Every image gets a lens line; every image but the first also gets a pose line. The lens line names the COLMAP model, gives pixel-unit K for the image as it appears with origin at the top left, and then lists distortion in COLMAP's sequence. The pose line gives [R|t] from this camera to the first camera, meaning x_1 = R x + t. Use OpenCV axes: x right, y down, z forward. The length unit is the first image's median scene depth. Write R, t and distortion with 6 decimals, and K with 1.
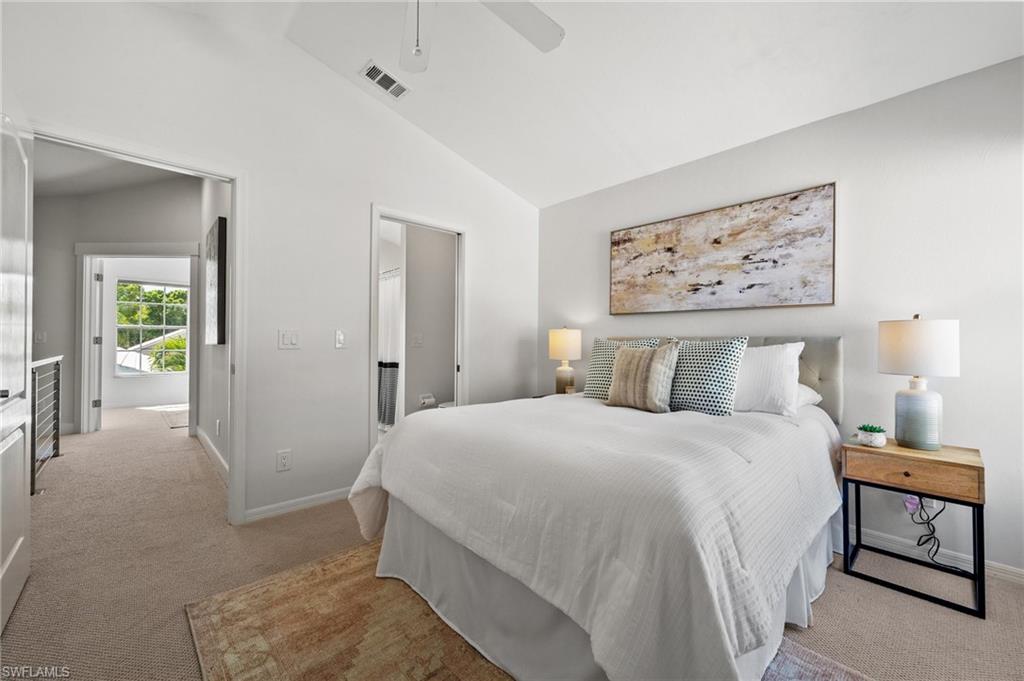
lens RADIAL K [[406.8, 0, 507.4], [0, 406.8, 338.3], [0, 0, 1]] dist [-0.003272, -0.000284]
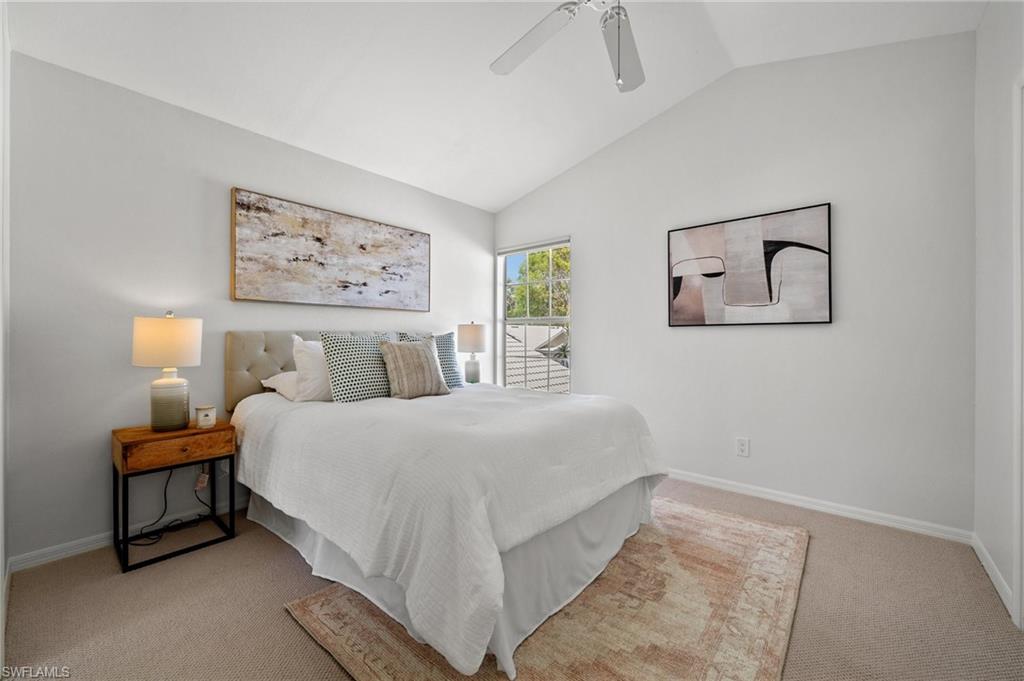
lens RADIAL K [[406.8, 0, 508.2], [0, 406.8, 338.7], [0, 0, 1]] dist [-0.003272, -0.000284]
pose [[-0.121200, -0.019657, 0.992434, -0.632194], [-0.014650, 0.999730, 0.018012, -0.008925], [-0.992520, -0.012356, -0.121455, 0.692235]]
